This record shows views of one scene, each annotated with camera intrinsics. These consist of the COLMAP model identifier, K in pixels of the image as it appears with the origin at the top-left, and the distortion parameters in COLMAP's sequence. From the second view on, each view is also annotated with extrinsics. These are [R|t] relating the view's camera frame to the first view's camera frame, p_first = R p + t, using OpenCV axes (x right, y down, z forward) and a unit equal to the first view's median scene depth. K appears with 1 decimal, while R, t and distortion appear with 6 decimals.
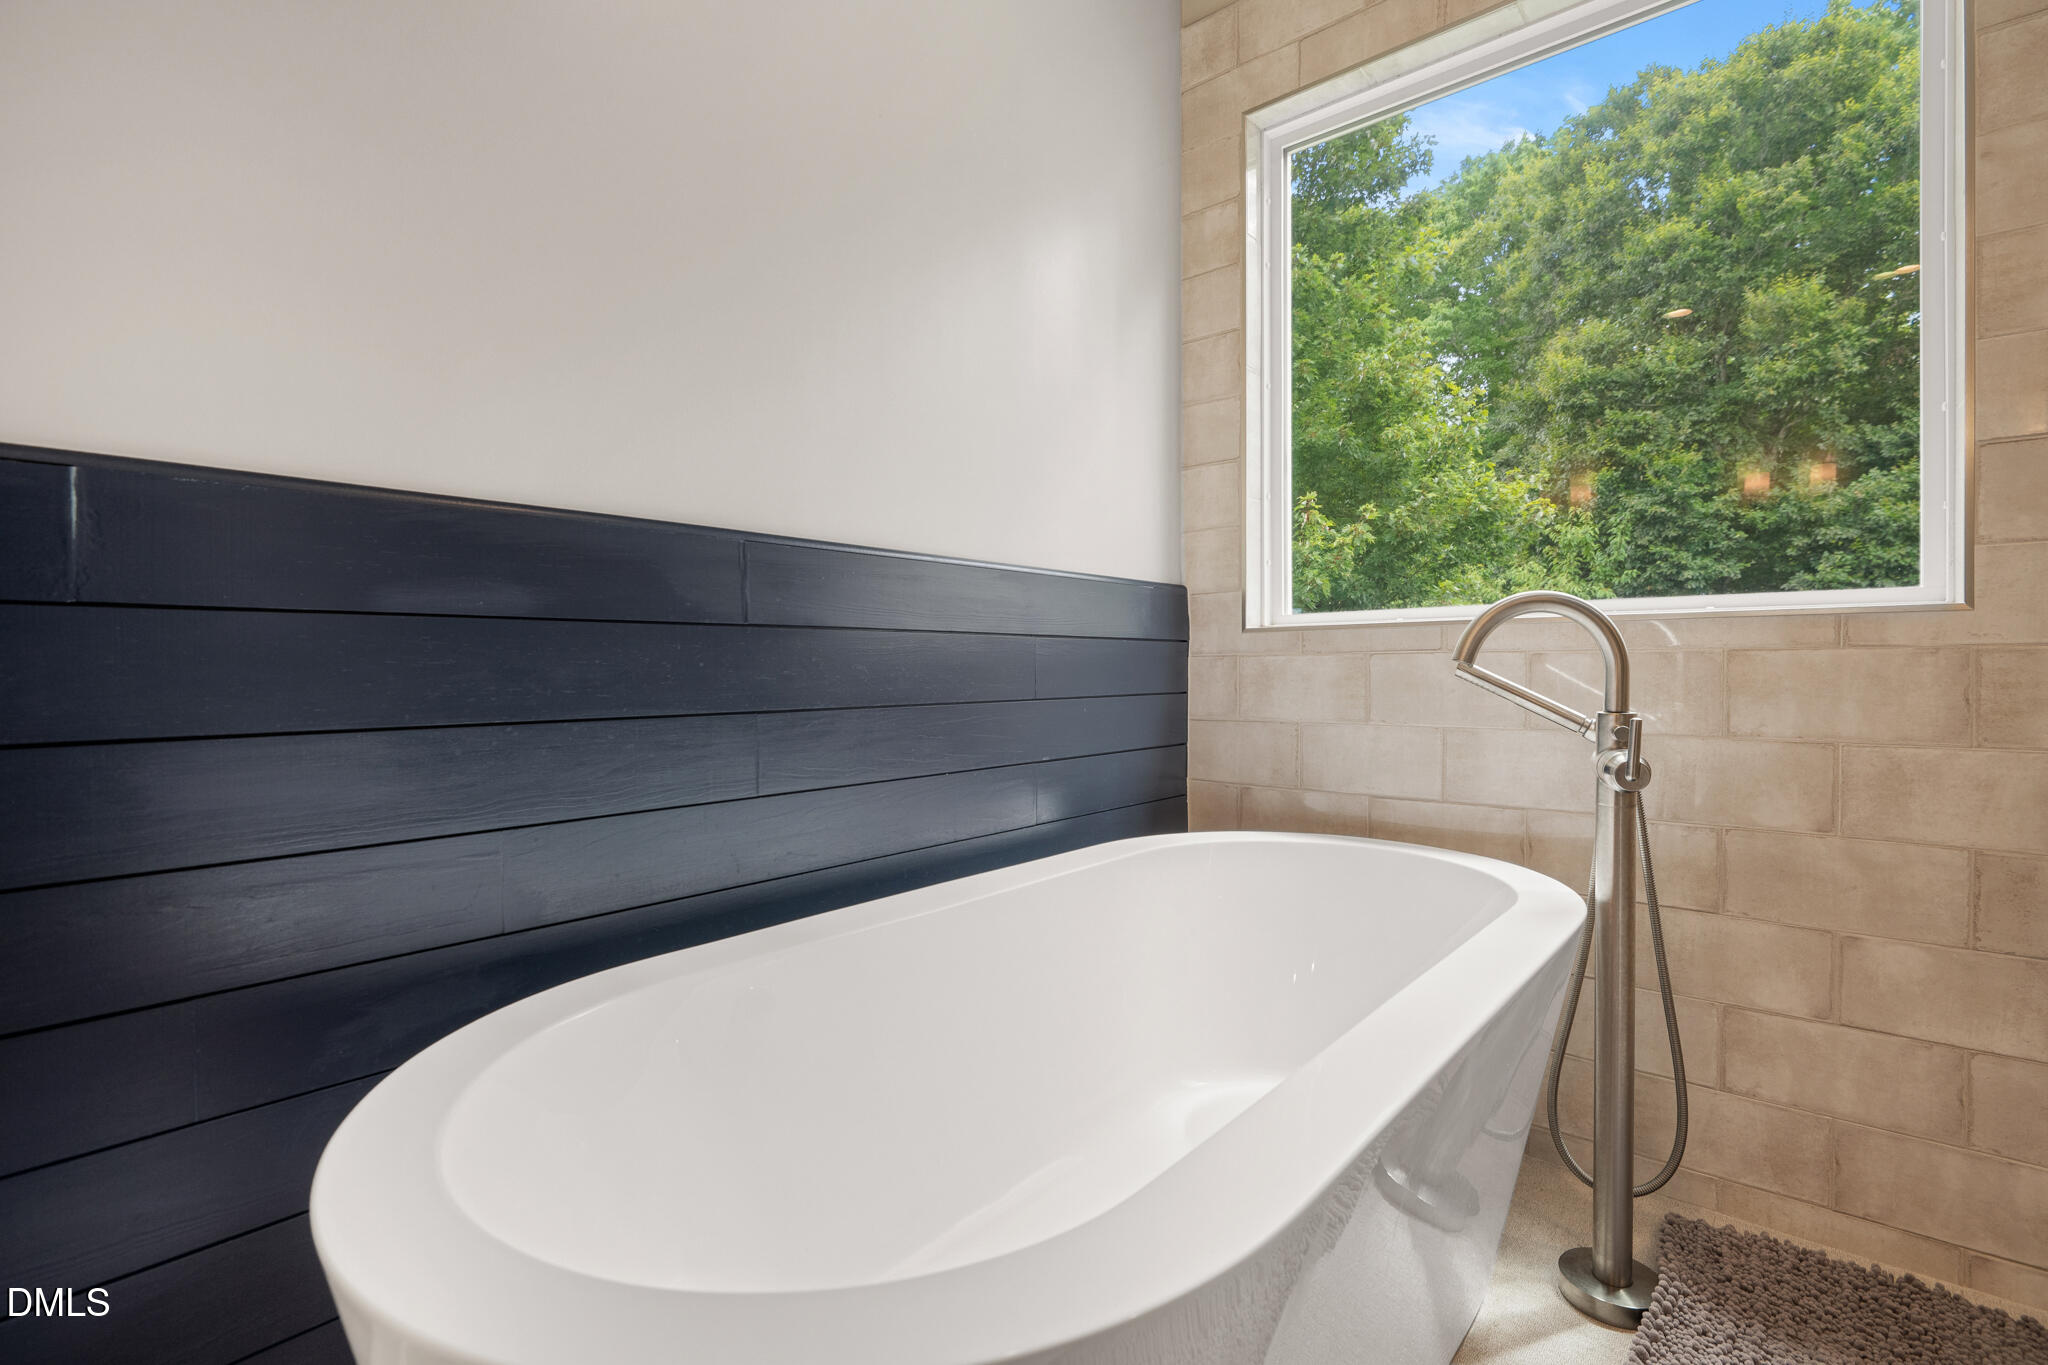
lens RADIAL K [[925.1, 0, 1024.0], [0, 925.1, 682.5], [0, 0, 1]] dist [-0.001135, -0.000567]
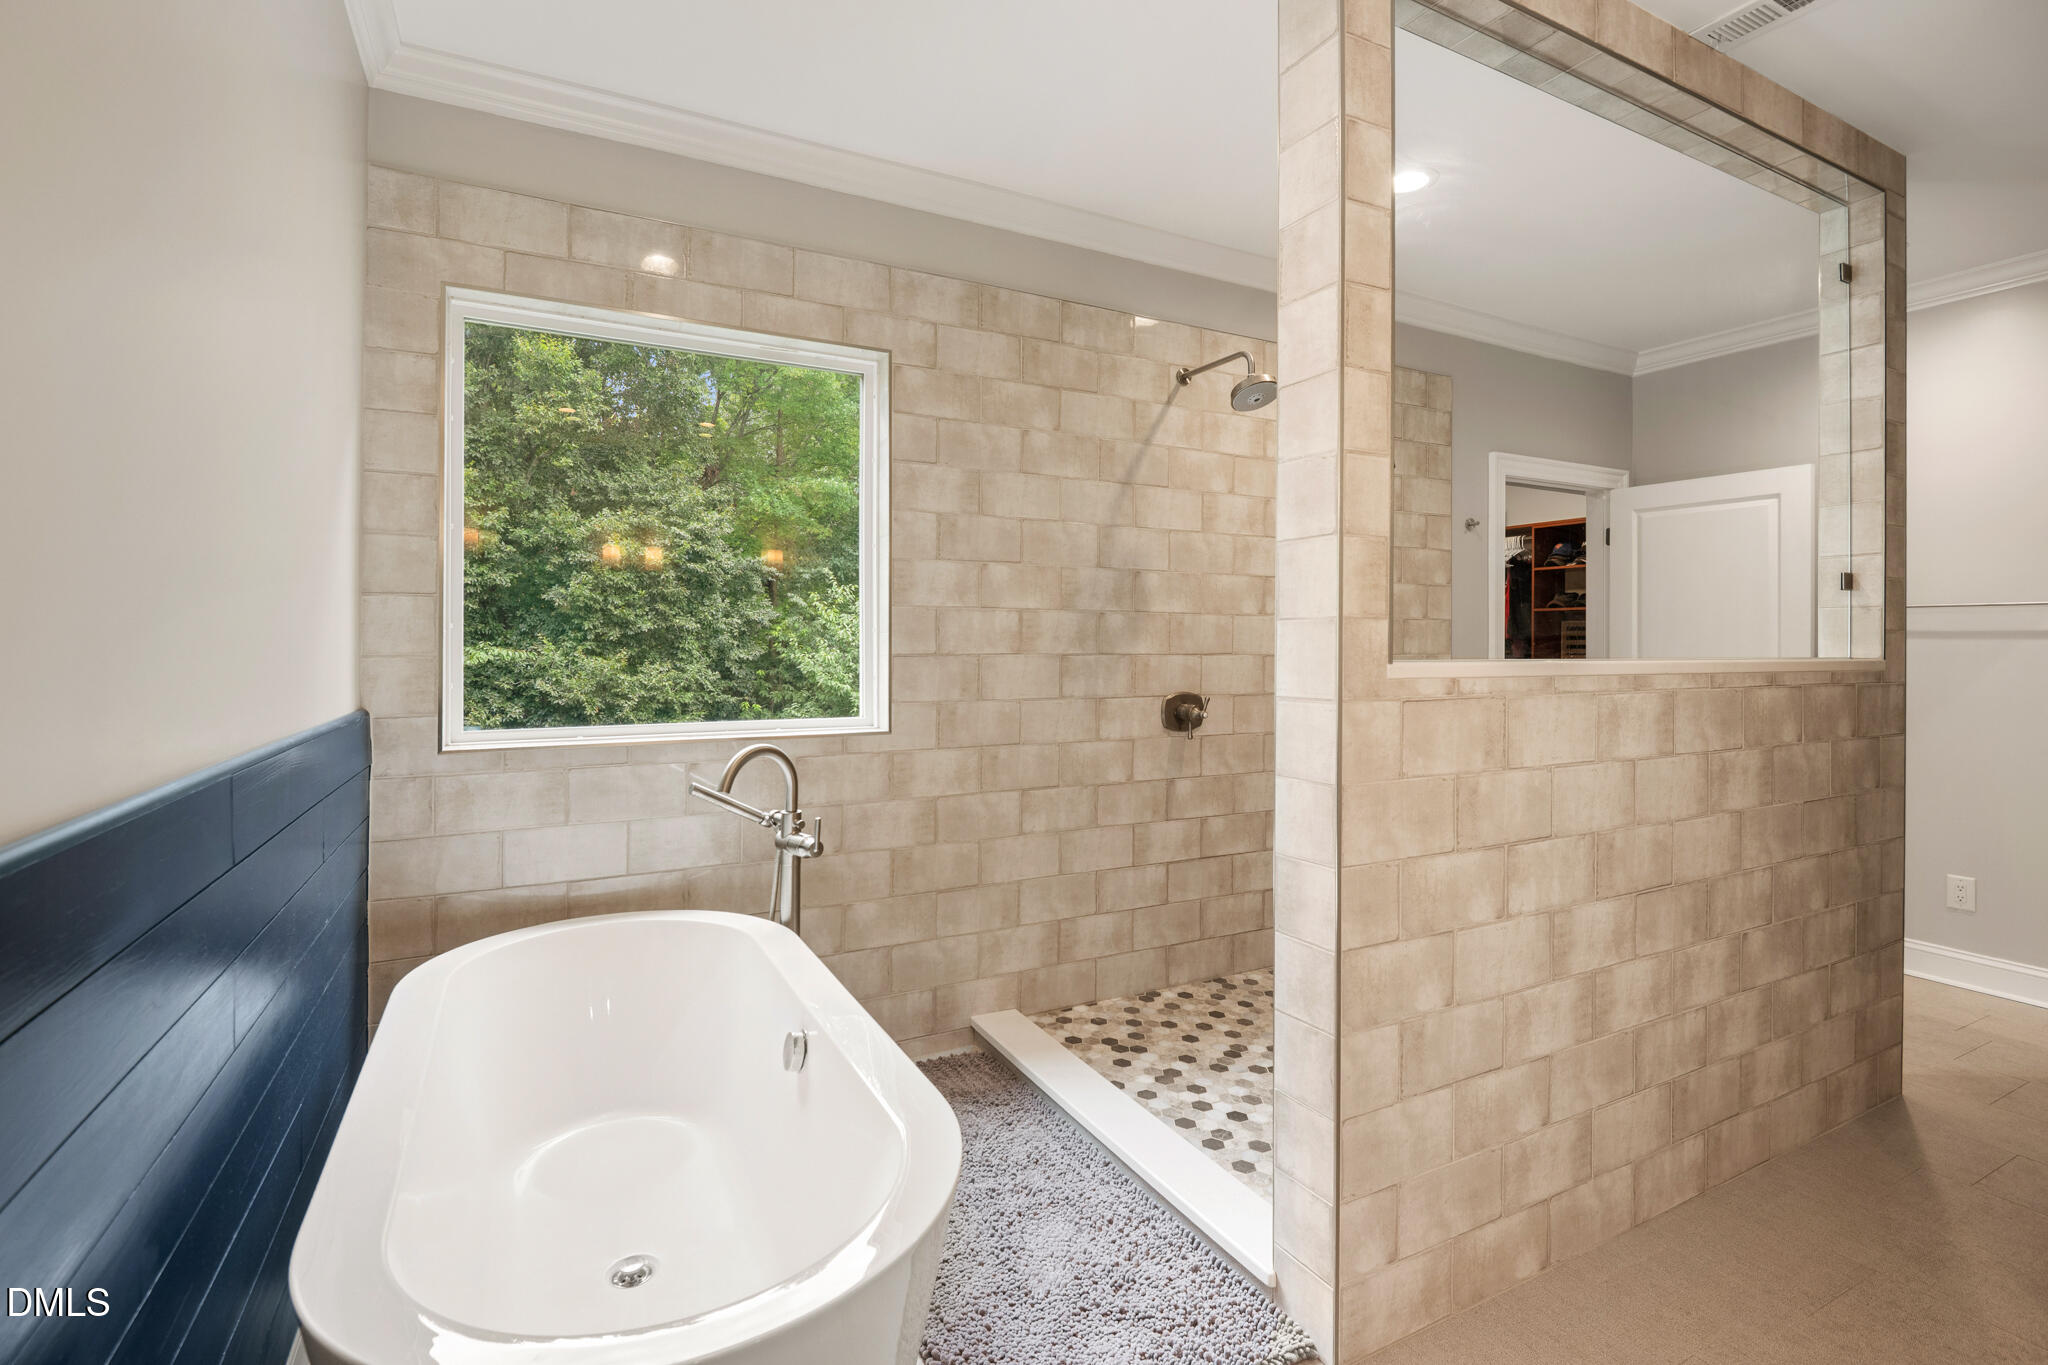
lens RADIAL K [[953.0, 0, 1021.4], [0, 953.0, 667.3], [0, 0, 1]] dist [-0.009089, 0.000670]
pose [[0.372616, -0.017023, 0.927829, -0.534986], [0.015557, 0.999806, 0.012095, -0.158509], [-0.927855, 0.009927, 0.372809, -0.044772]]
